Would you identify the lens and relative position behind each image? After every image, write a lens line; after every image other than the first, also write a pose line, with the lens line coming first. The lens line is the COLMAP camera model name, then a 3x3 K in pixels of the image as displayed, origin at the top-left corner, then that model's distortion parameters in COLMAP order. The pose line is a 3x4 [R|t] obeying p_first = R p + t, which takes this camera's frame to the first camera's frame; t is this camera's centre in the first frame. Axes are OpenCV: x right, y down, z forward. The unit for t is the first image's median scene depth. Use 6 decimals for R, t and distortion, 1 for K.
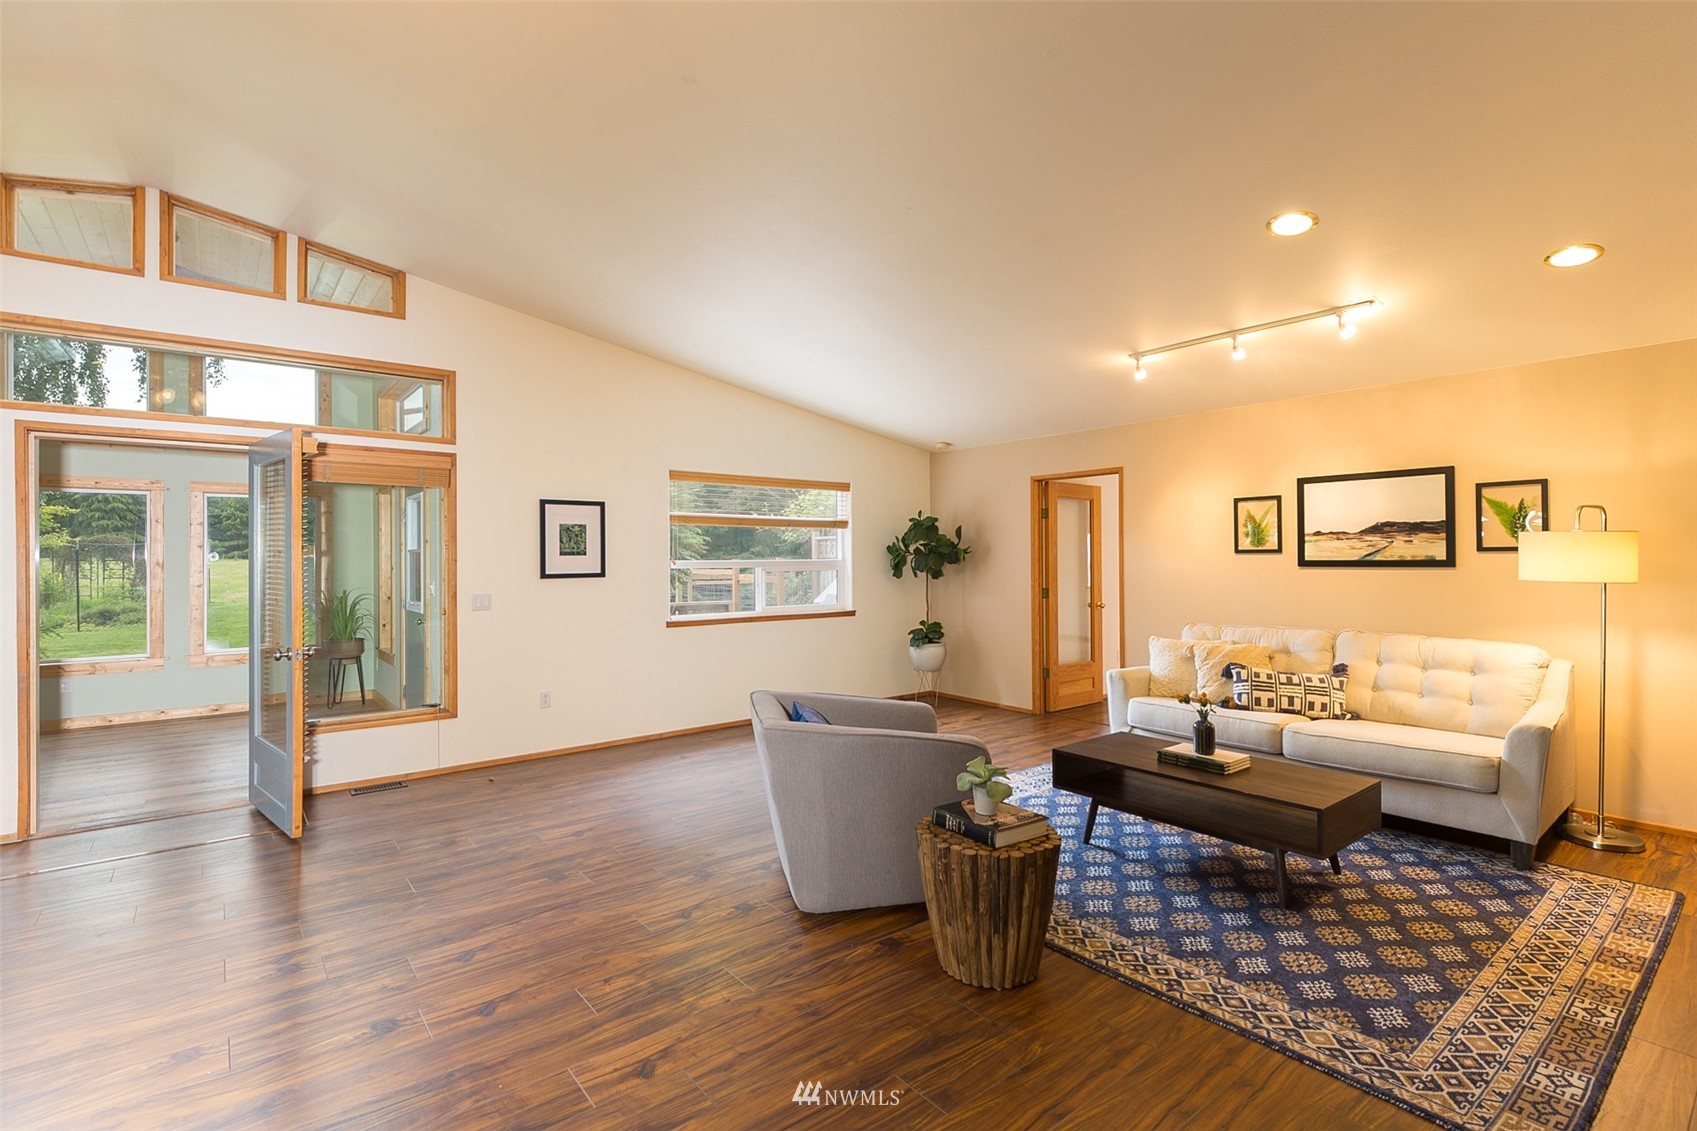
lens RADIAL K [[771.7, 0, 855.4], [0, 771.7, 554.7], [0, 0, 1]] dist [0.019158, -0.013283]
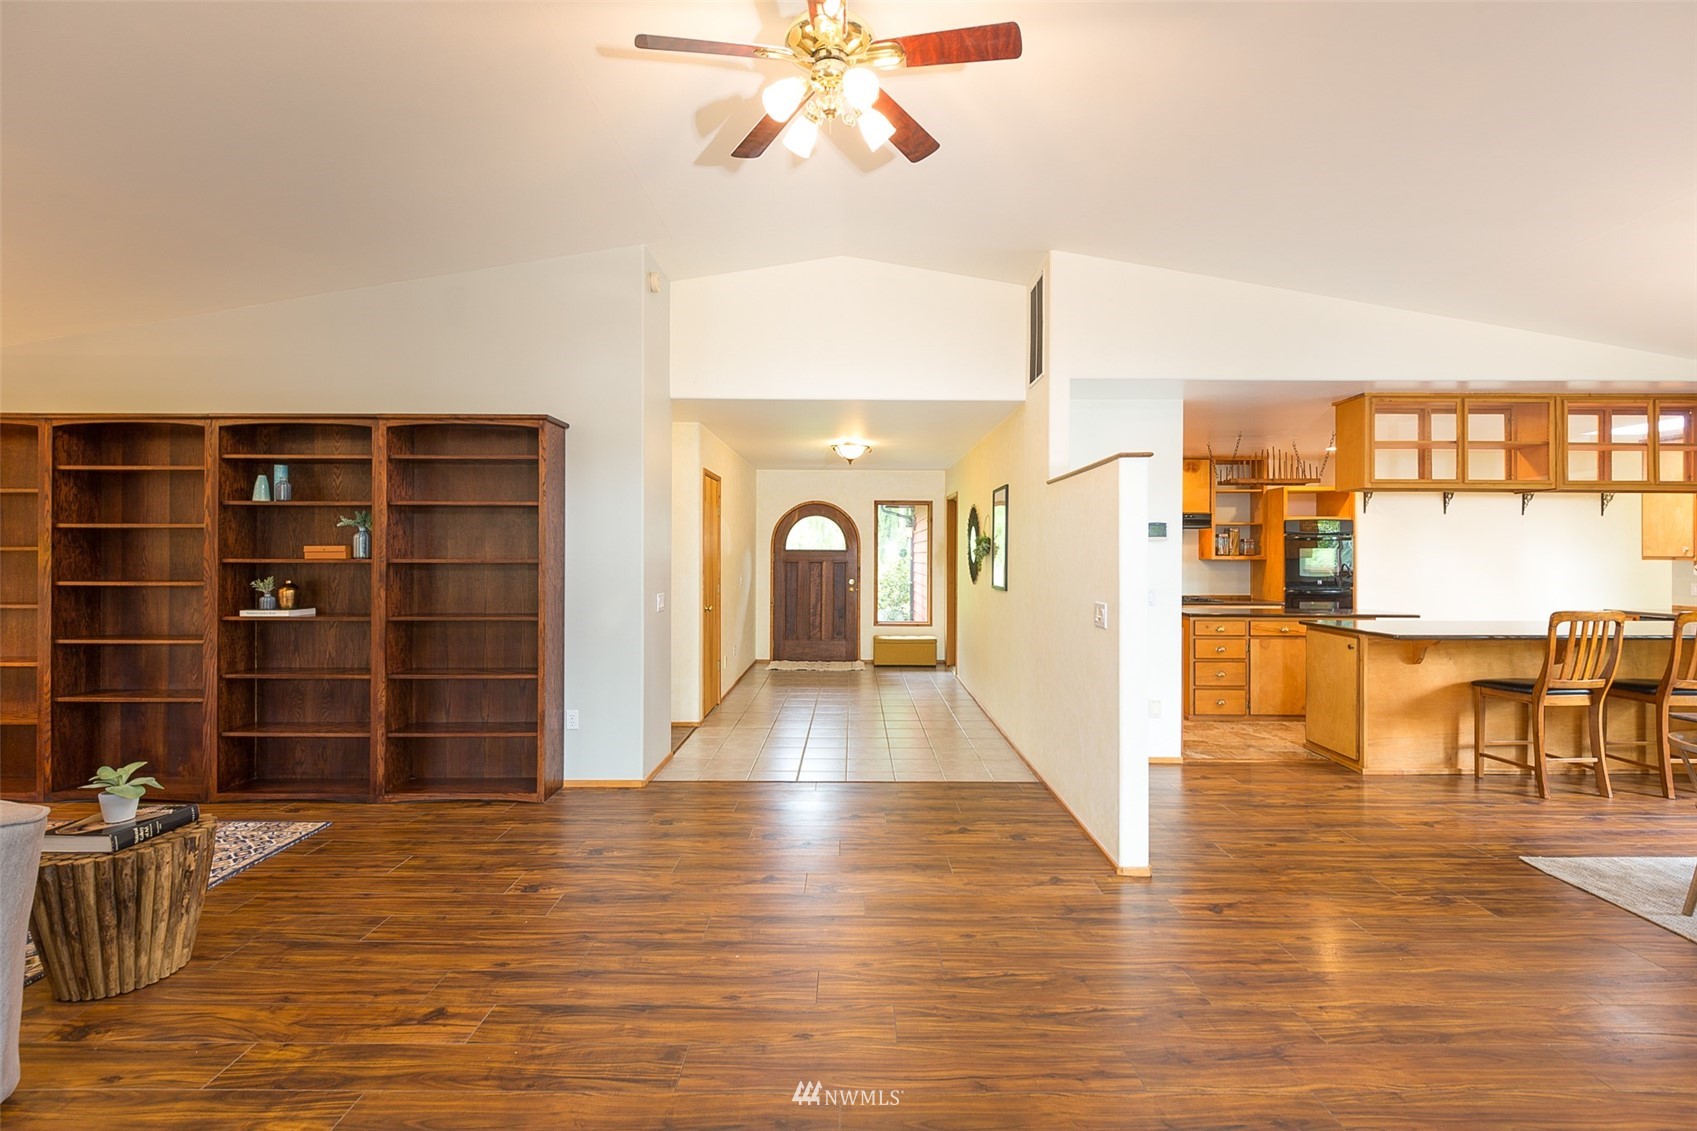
lens RADIAL K [[771.7, 0, 858.6], [0, 771.7, 552.6], [0, 0, 1]] dist [0.019158, -0.013283]
pose [[-0.773500, 0.001848, 0.633793, -0.656438], [-0.004056, 0.999961, -0.007864, 0.005908], [-0.633783, -0.008654, -0.773462, 0.674933]]
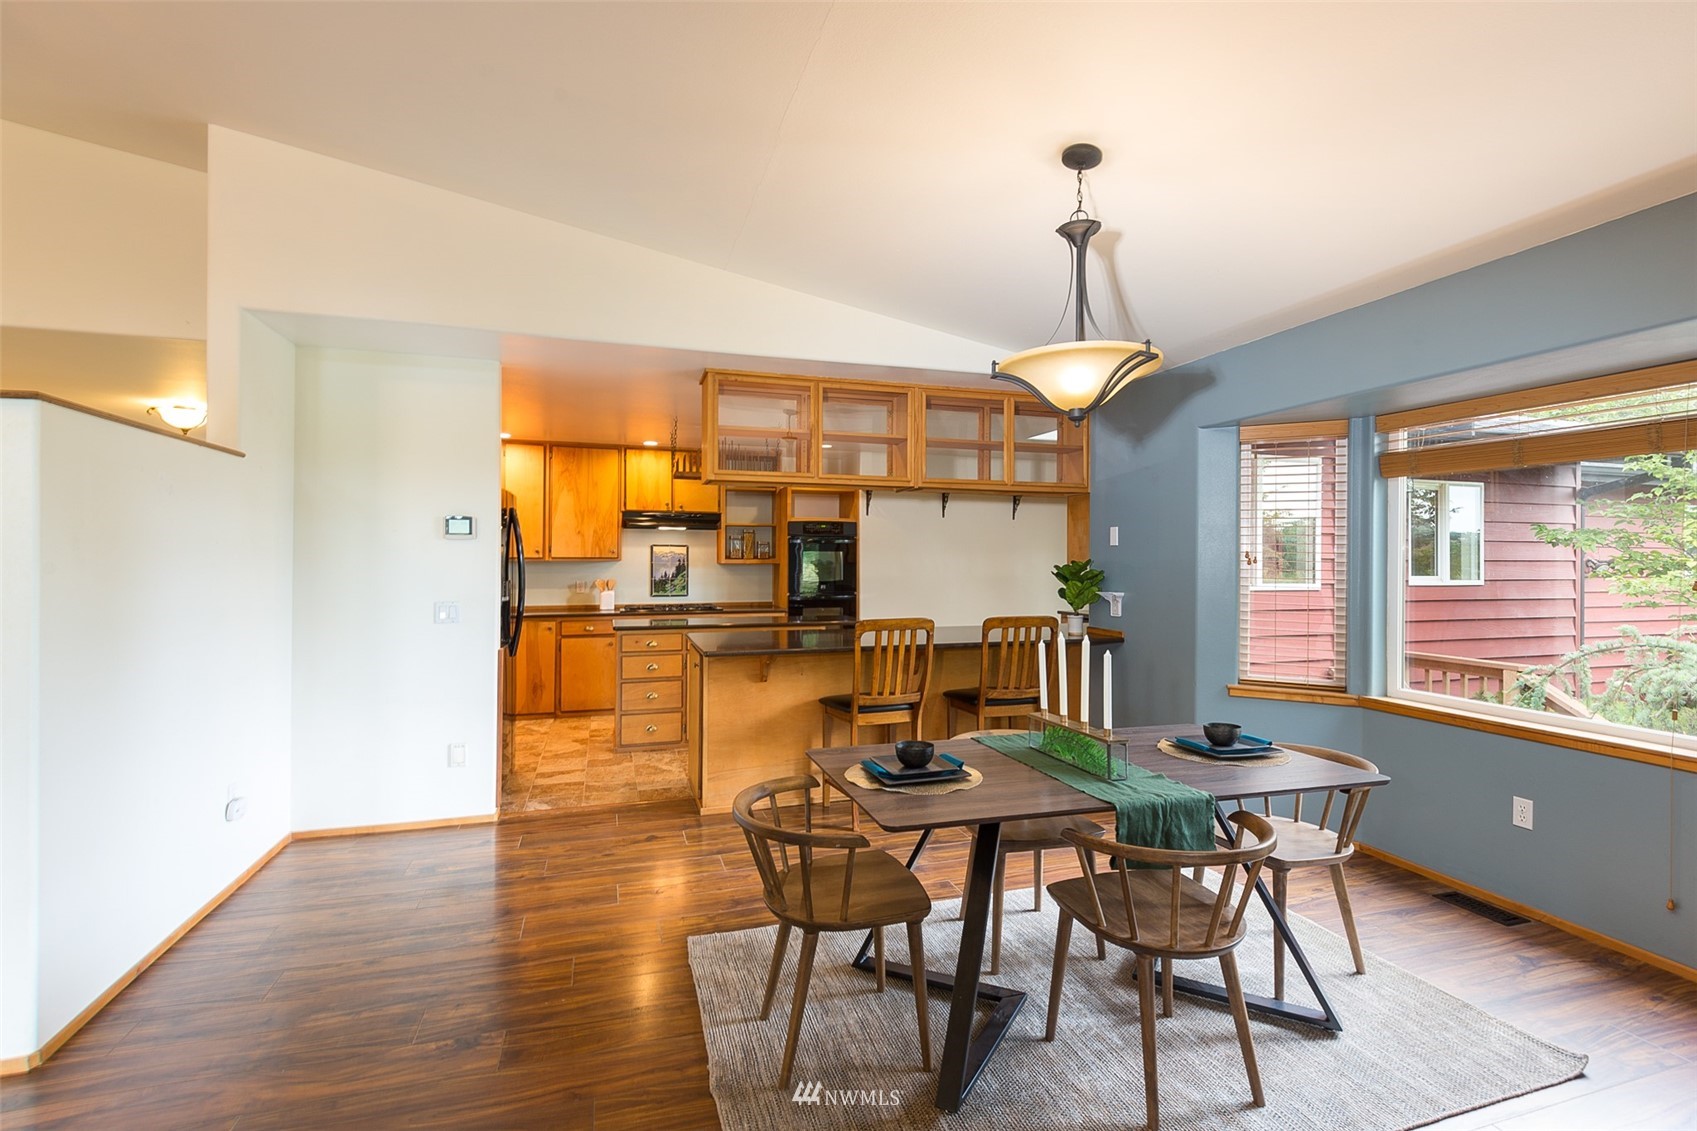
lens RADIAL K [[771.7, 0, 858.1], [0, 771.7, 558.2], [0, 0, 1]] dist [0.019158, -0.013283]
pose [[-0.927504, 0.002639, 0.373804, -1.038637], [-0.000683, 0.999961, -0.008753, 0.007012], [-0.373813, -0.008374, -0.927466, 0.159390]]
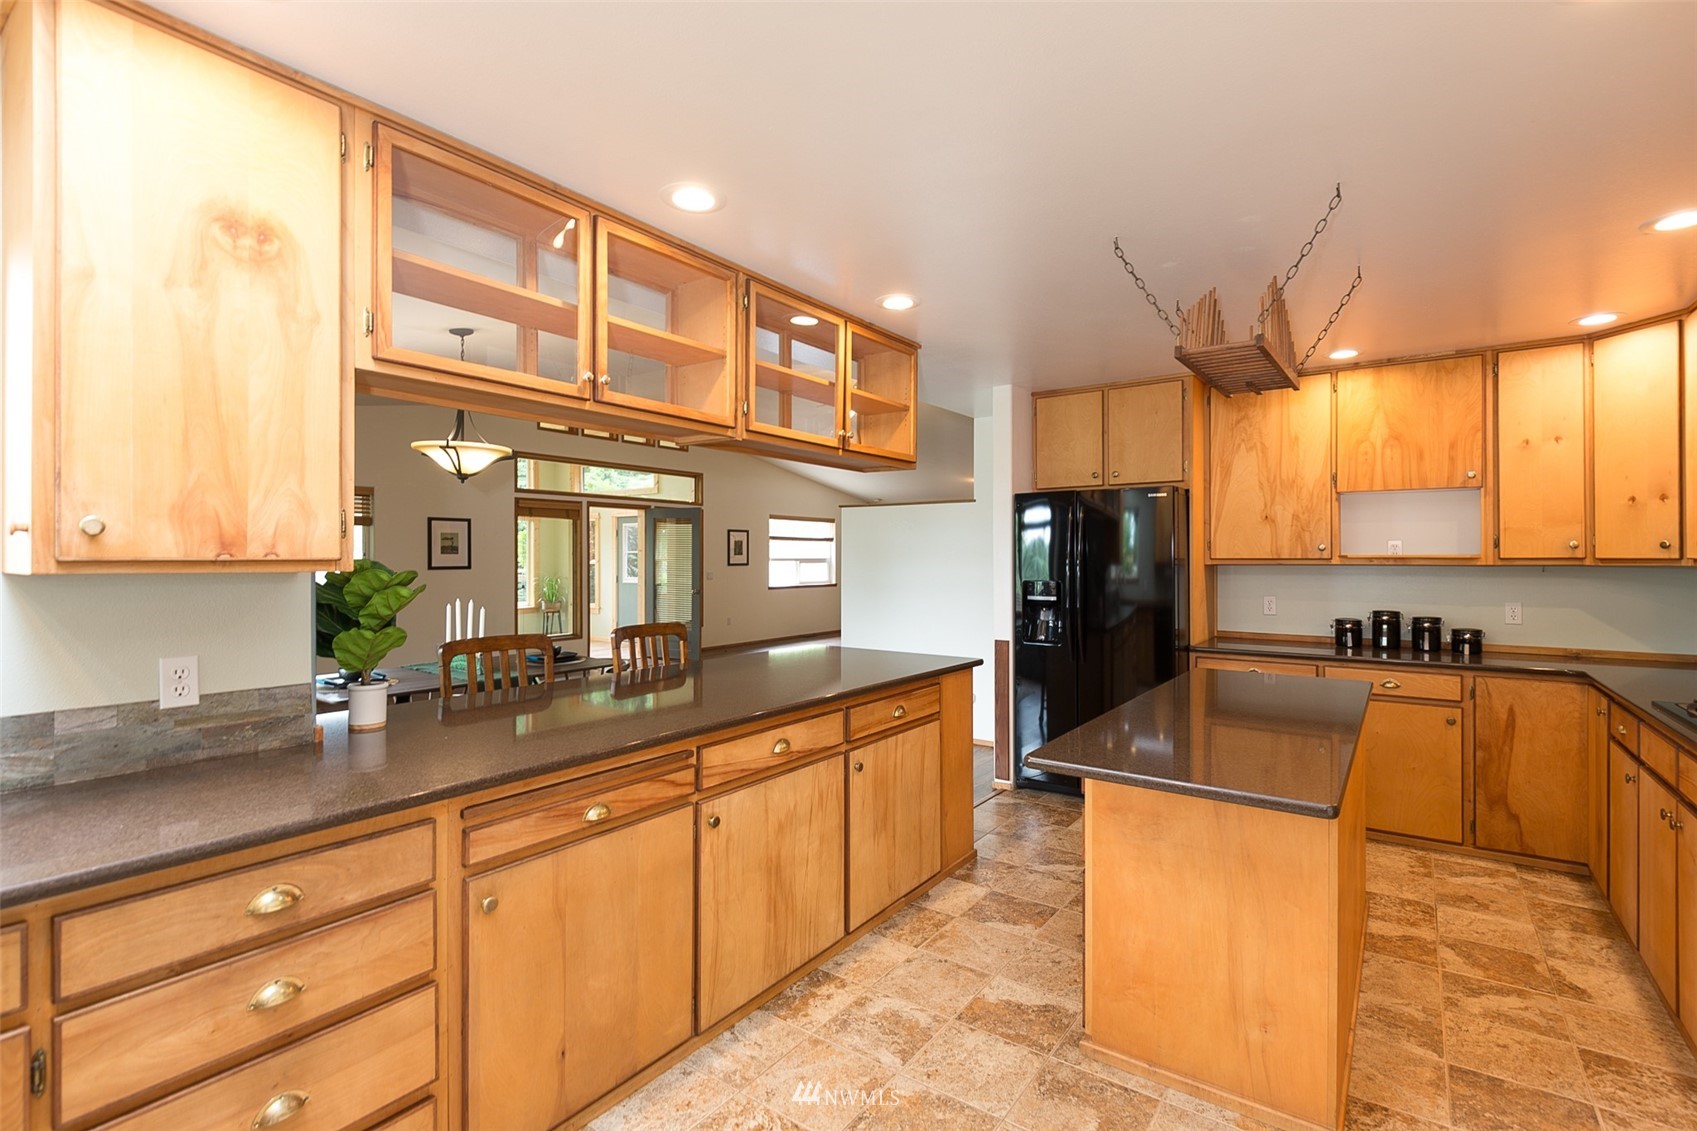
lens RADIAL K [[771.7, 0, 857.0], [0, 771.7, 552.9], [0, 0, 1]] dist [0.019158, -0.013283]
pose [[0.965236, 0.014579, 0.260973, -0.751503], [-0.014217, 0.999894, -0.003276, -0.000938], [-0.260993, -0.000548, 0.965341, -1.484201]]
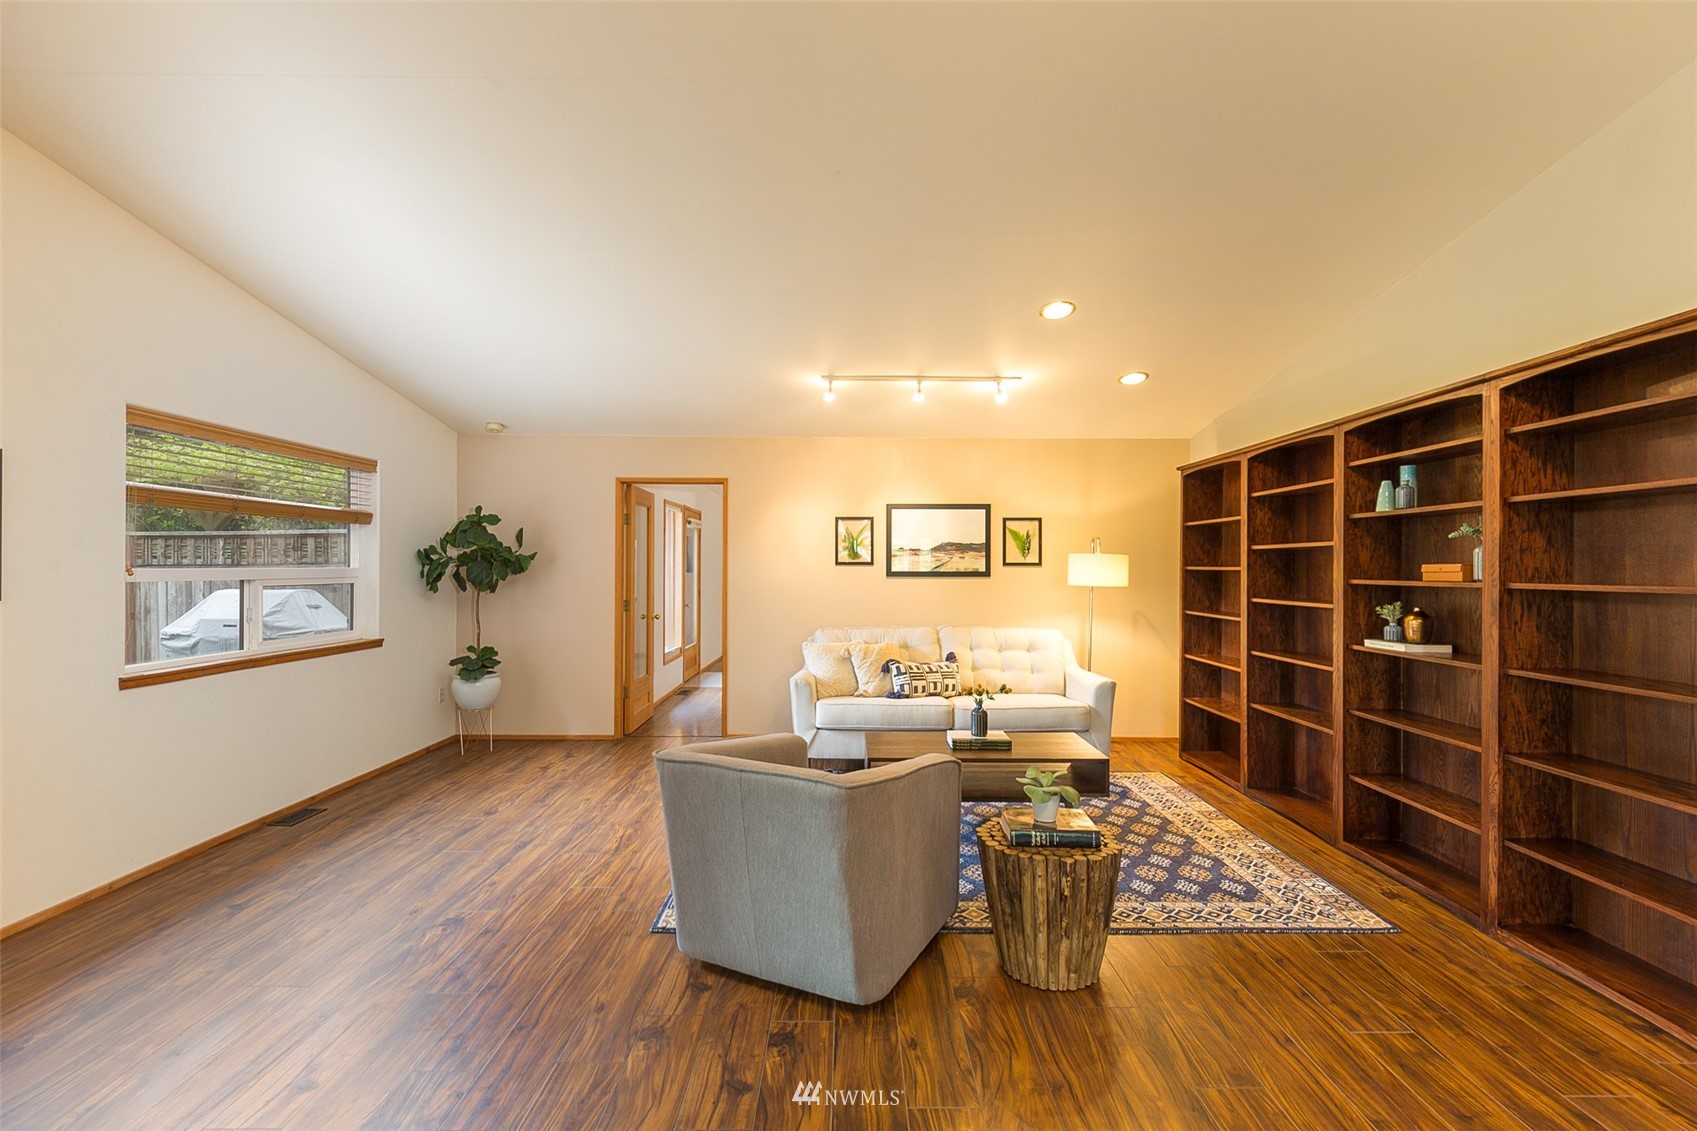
lens RADIAL K [[771.7, 0, 844.0], [0, 771.7, 563.9], [0, 0, 1]] dist [0.019158, -0.013283]
pose [[0.635911, 0.009871, 0.771700, -0.459162], [-0.010606, 0.999936, -0.004051, 0.001408], [-0.771690, -0.005608, 0.635974, 0.323413]]
